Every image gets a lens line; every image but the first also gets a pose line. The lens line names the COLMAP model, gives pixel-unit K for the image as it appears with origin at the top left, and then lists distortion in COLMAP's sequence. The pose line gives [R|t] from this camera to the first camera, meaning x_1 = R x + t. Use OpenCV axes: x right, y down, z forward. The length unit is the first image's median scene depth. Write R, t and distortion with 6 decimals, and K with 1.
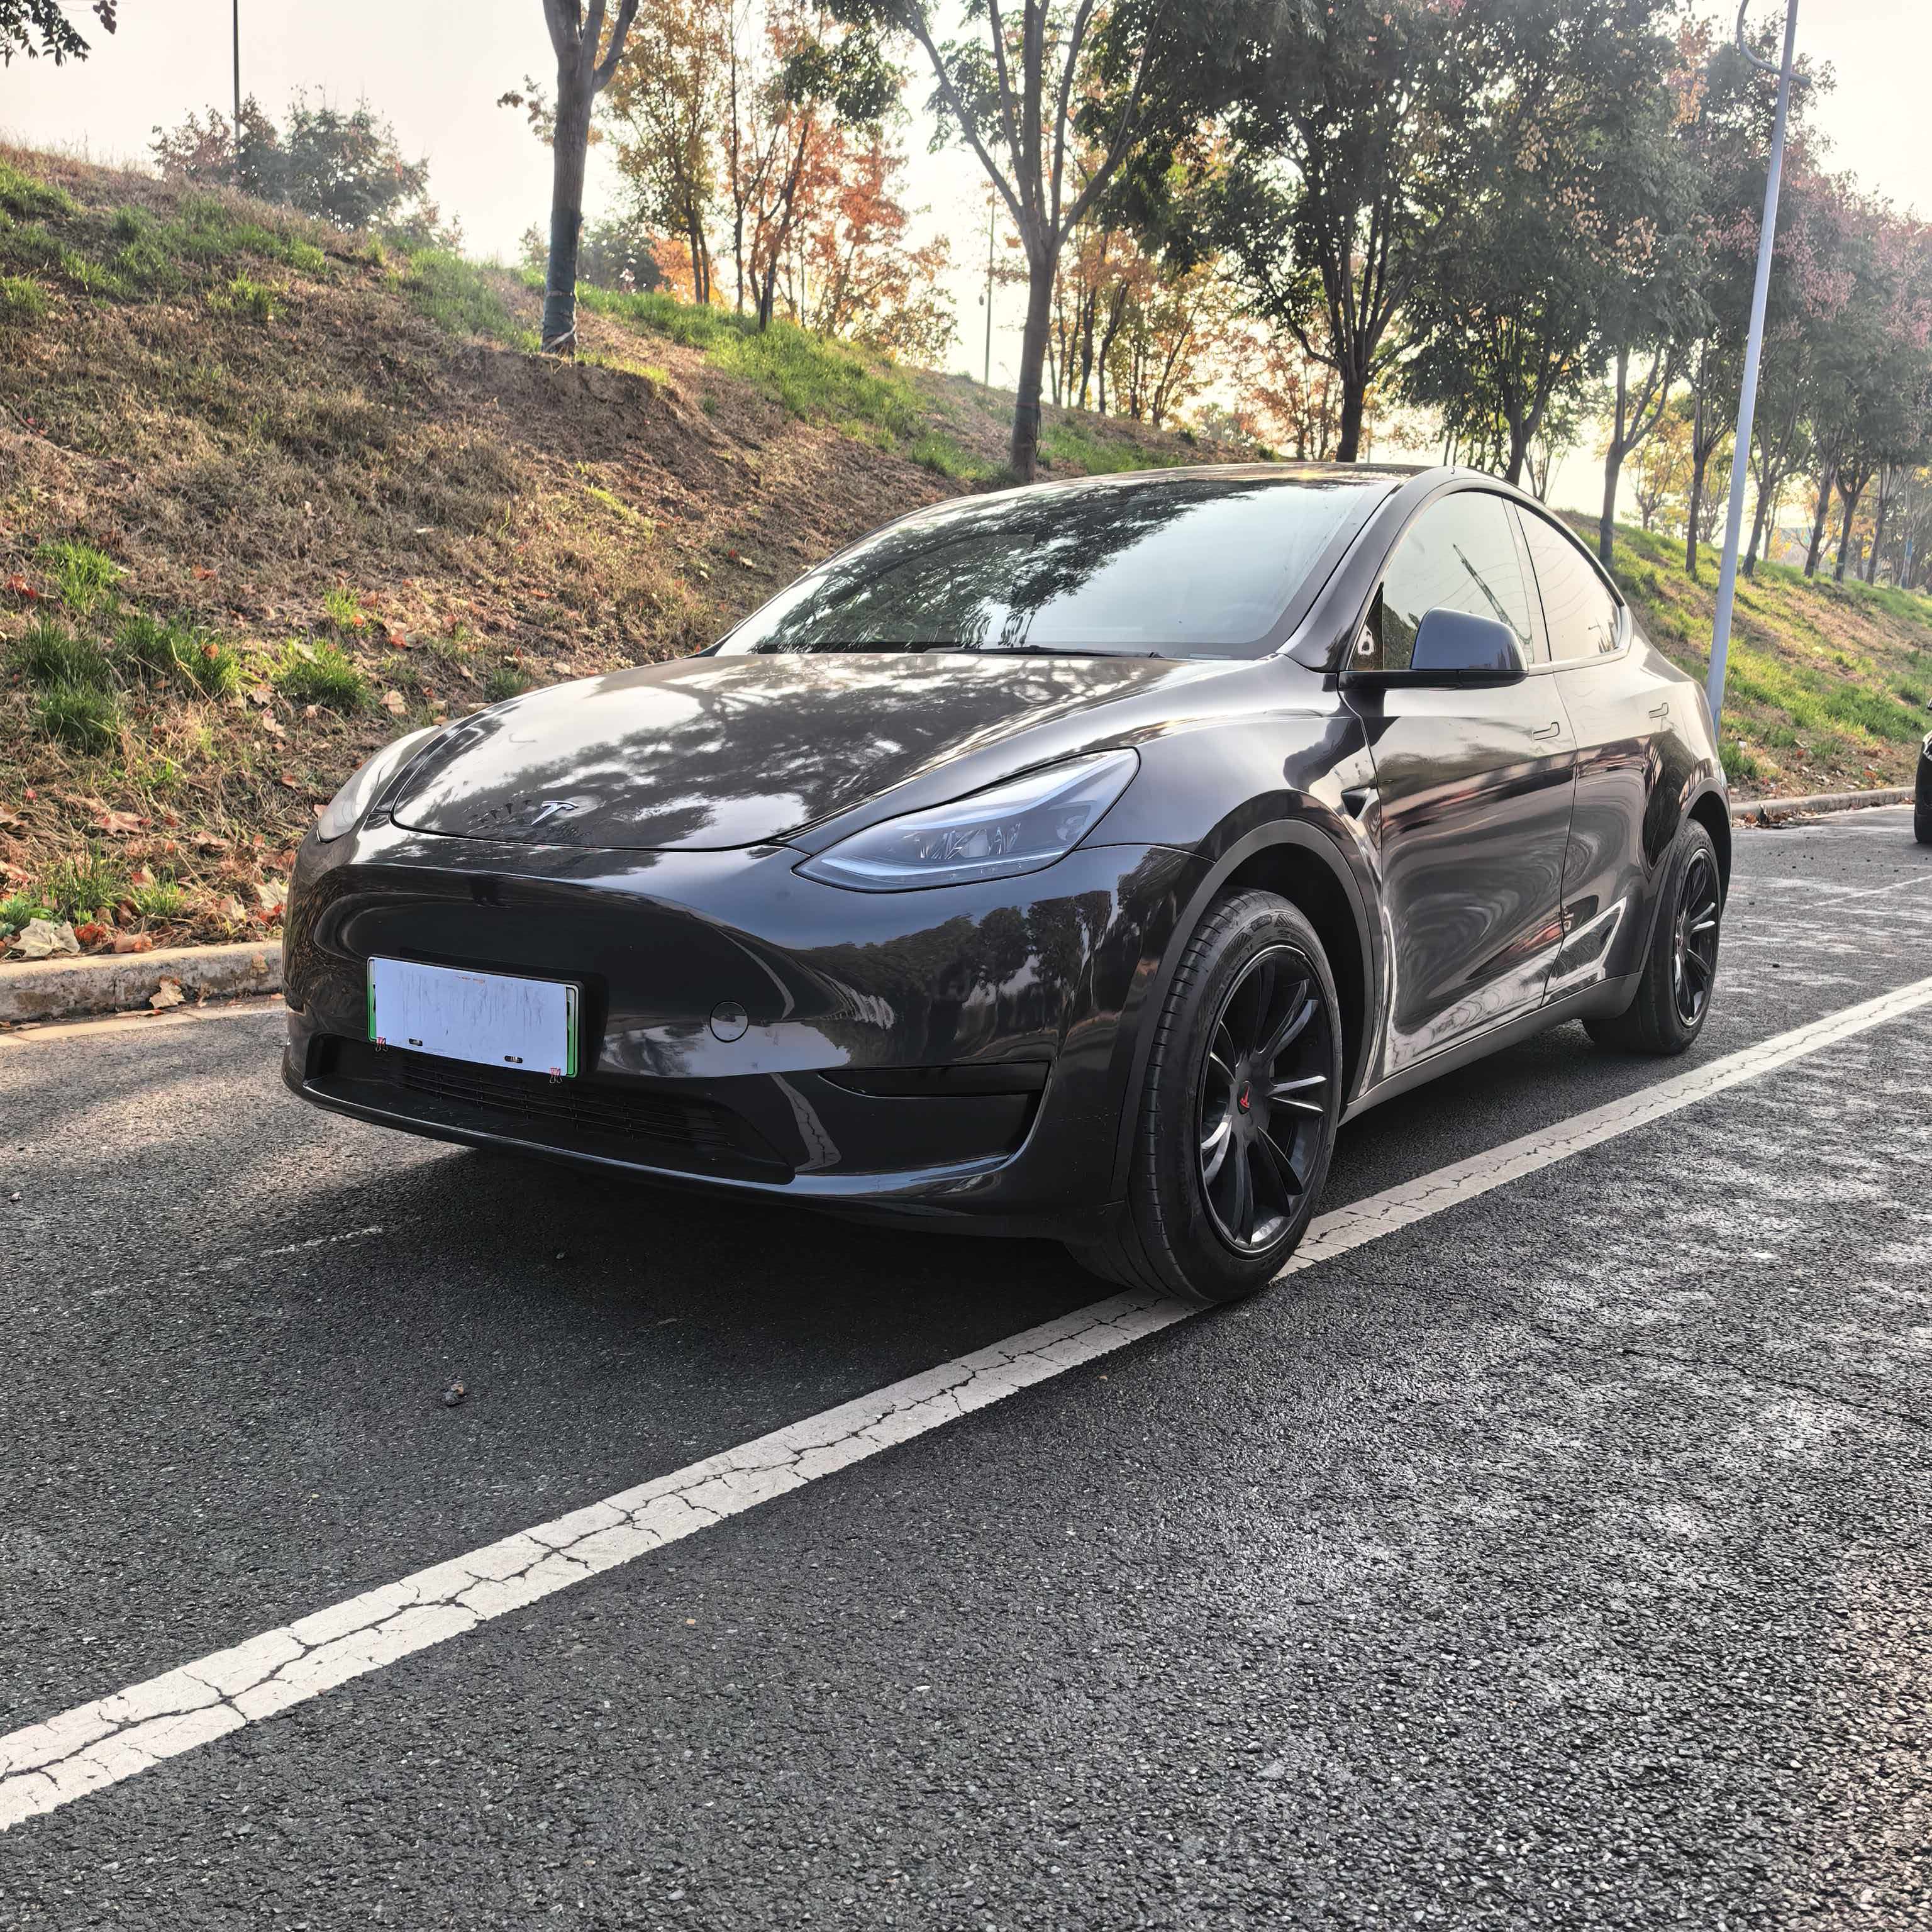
lens RADIAL K [[1967.2, 0, 902.8], [0, 1967.2, 969.6], [0, 0, 1]] dist [-0.017771, 0.051235]
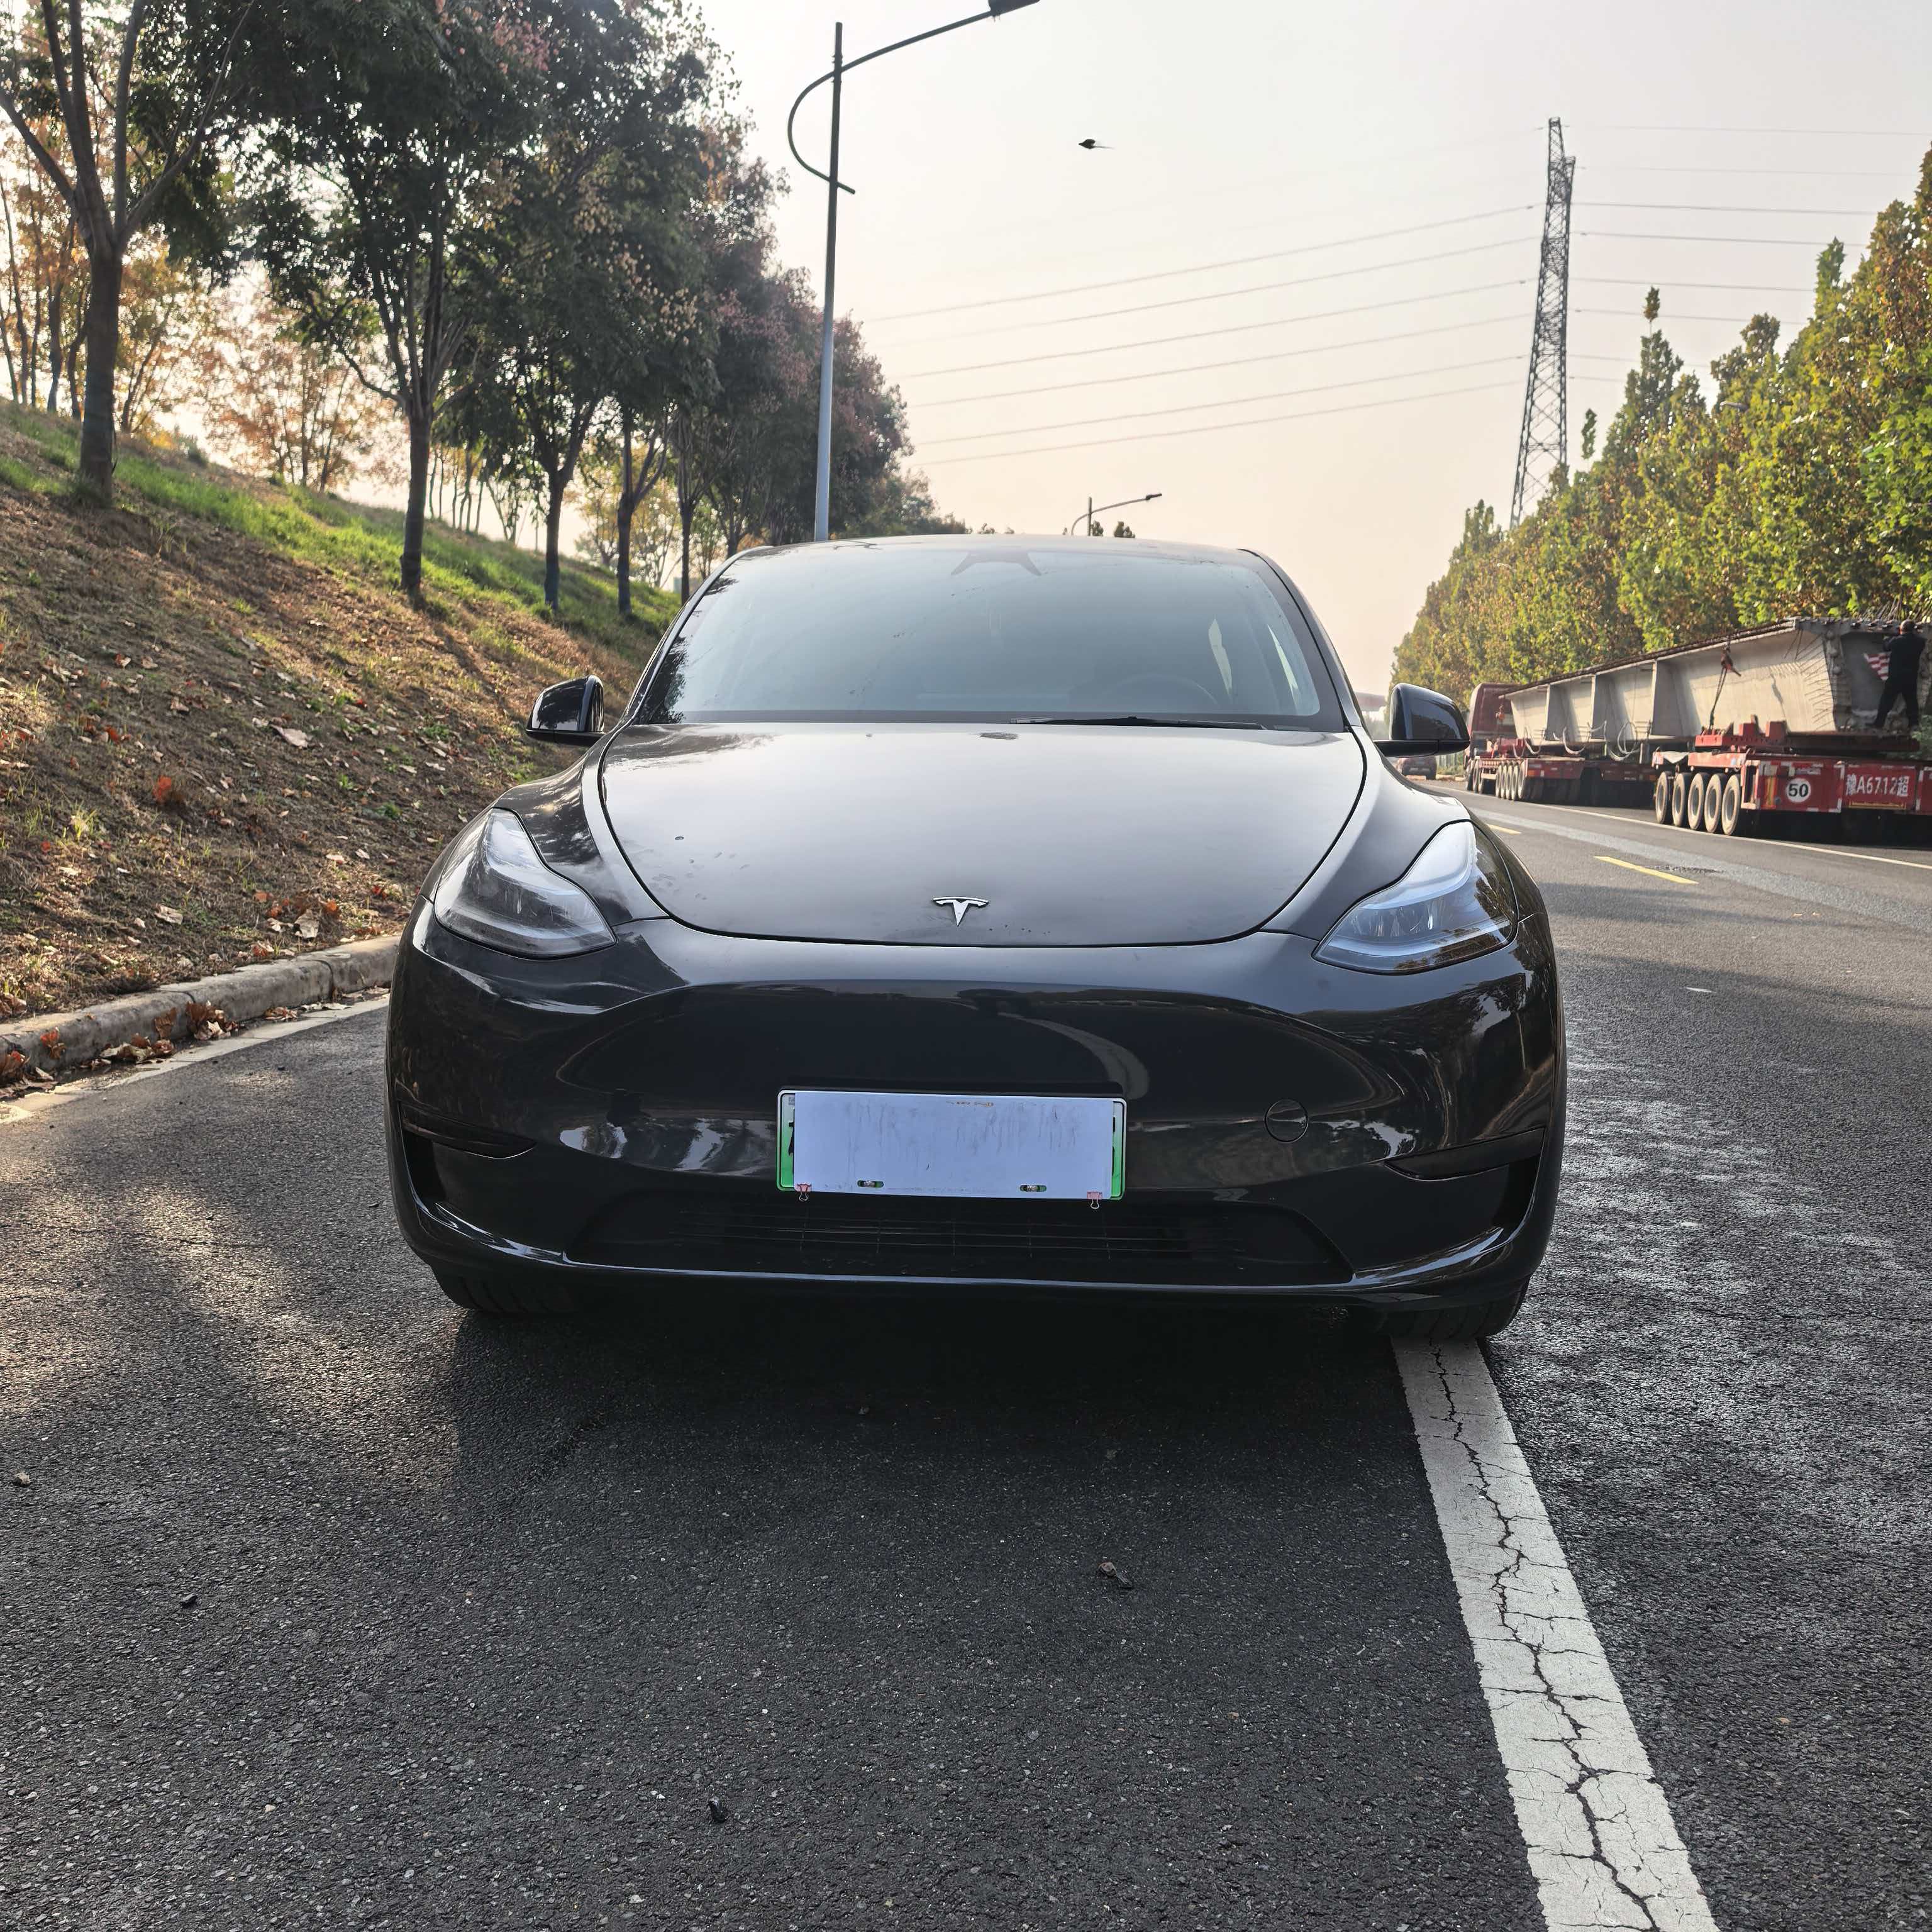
lens RADIAL K [[1967.2, 0, 902.8], [0, 1967.2, 969.6], [0, 0, 1]] dist [-0.017771, 0.051235]
pose [[0.840929, -0.064102, 0.537335, -0.106619], [0.072421, 0.997358, 0.005643, -0.009216], [-0.536277, 0.034169, 0.843350, 0.041353]]
